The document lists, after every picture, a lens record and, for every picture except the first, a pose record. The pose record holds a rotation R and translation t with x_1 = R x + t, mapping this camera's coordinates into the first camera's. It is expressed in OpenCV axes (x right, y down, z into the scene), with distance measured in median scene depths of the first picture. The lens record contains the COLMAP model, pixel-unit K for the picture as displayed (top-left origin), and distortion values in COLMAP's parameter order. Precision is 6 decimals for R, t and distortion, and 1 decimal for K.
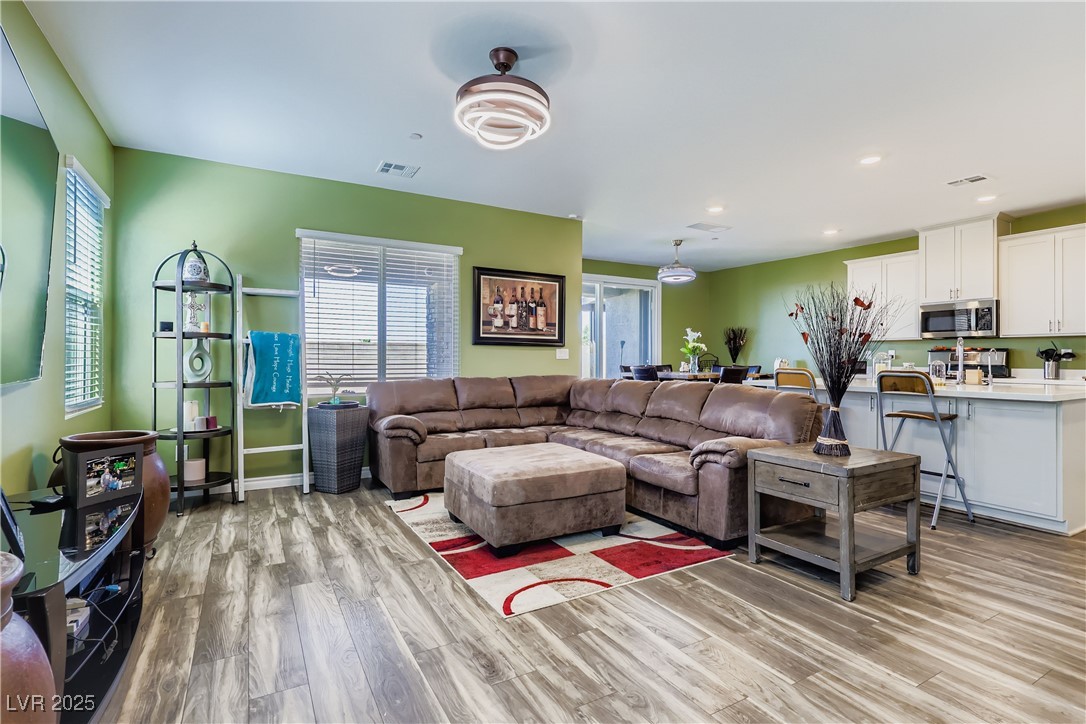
lens RADIAL K [[526.5, 0, 537.6], [0, 526.5, 355.9], [0, 0, 1]] dist [0.002054, -0.000630]
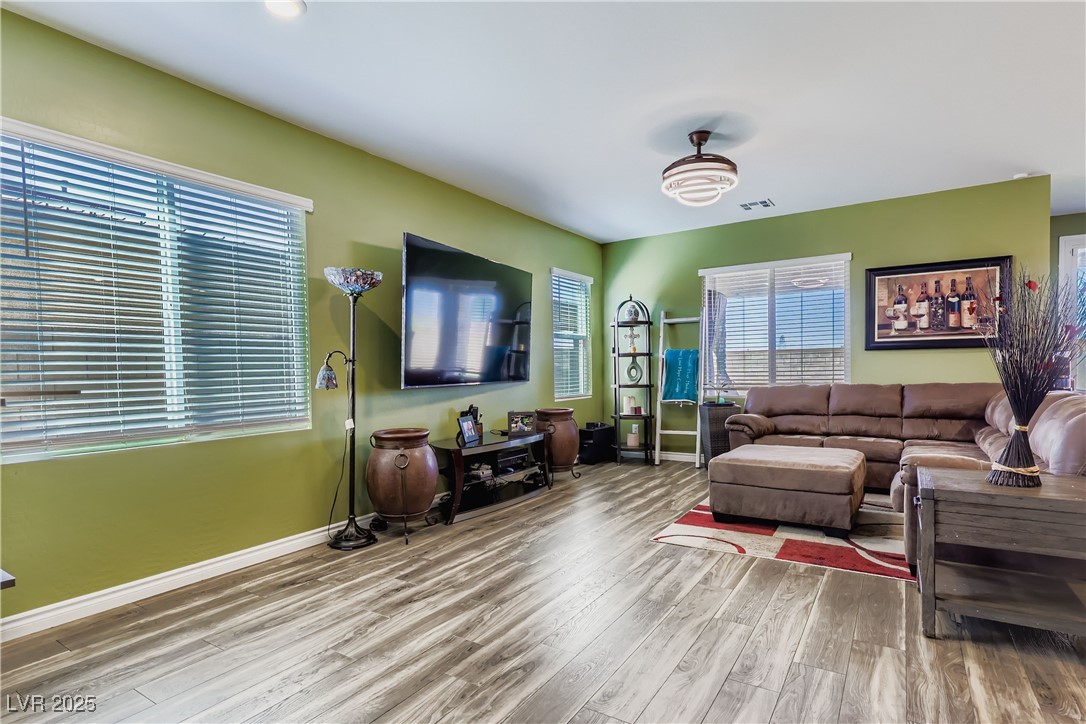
lens RADIAL K [[550.1, 0, 544.9], [0, 550.1, 384.3], [0, 0, 1]] dist [0.004020, 0.000058]
pose [[0.461523, 0.011970, -0.887048, 0.504023], [0.024265, 0.999365, 0.026110, 0.000264], [0.886796, -0.033574, 0.460939, 0.006935]]
